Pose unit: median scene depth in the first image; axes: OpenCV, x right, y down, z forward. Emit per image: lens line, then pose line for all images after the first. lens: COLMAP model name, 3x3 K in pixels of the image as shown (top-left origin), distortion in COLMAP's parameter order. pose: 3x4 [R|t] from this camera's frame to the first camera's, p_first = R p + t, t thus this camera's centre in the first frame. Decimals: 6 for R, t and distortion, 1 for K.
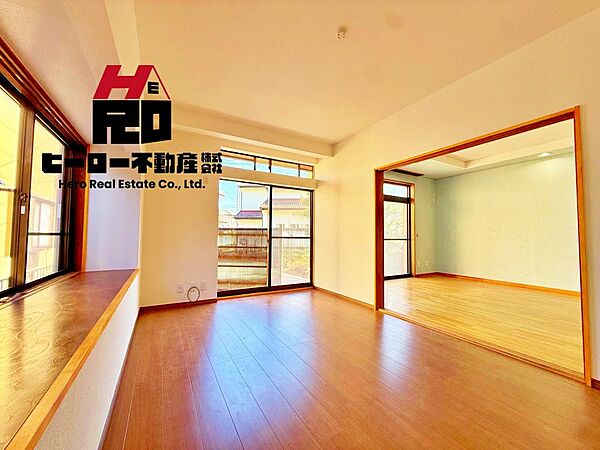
lens RADIAL K [[242.8, 0, 299.2], [0, 242.8, 227.1], [0, 0, 1]] dist [0.000803, 0.000473]
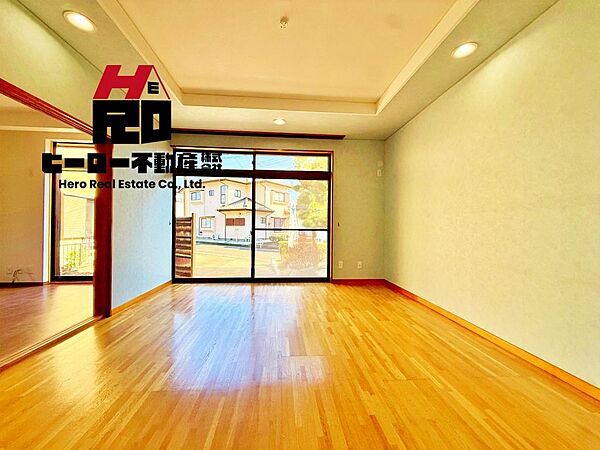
lens RADIAL K [[223.6, 0, 295.8], [0, 223.6, 226.8], [0, 0, 1]] dist [0.001327, 0.000085]
pose [[0.900180, -0.002837, -0.435509, 0.646561], [0.013899, 0.999657, 0.022218, 0.024564], [0.435297, -0.026053, 0.899910, 0.355826]]
